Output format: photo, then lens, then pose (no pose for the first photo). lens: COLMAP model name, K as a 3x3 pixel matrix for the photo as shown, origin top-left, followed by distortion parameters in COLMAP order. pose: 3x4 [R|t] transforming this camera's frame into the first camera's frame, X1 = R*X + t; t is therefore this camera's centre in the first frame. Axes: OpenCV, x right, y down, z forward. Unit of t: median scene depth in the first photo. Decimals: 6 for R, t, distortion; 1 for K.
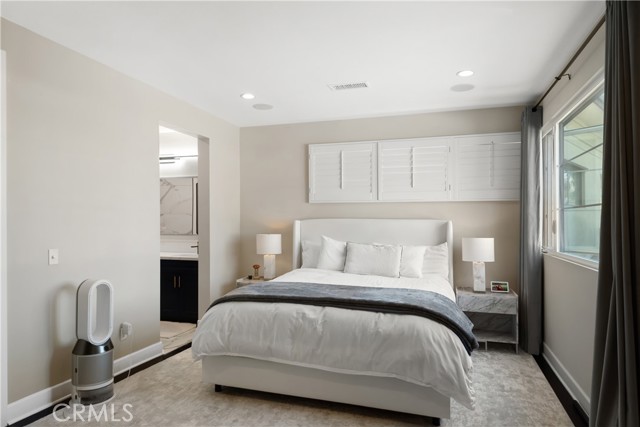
lens RADIAL K [[379.3, 0, 324.7], [0, 379.3, 217.9], [0, 0, 1]] dist [0.025073, -0.000191]
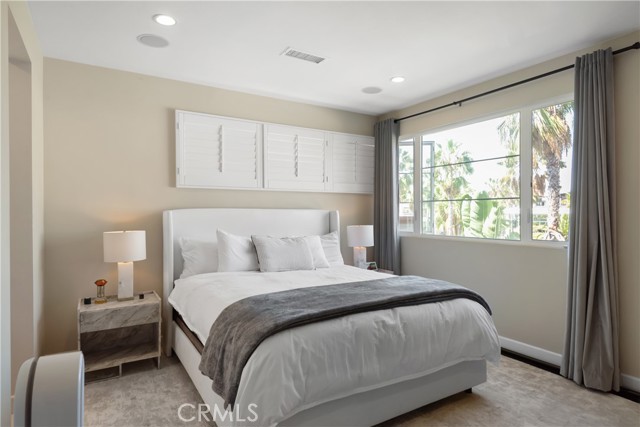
lens RADIAL K [[366.1, 0, 323.6], [0, 366.1, 208.6], [0, 0, 1]] dist [0.024983, 0.000225]
pose [[0.661056, 0.002499, 0.750333, -0.450729], [-0.003028, 0.999995, -0.000663, 0.002853], [-0.750331, -0.001834, 0.661060, 0.340632]]
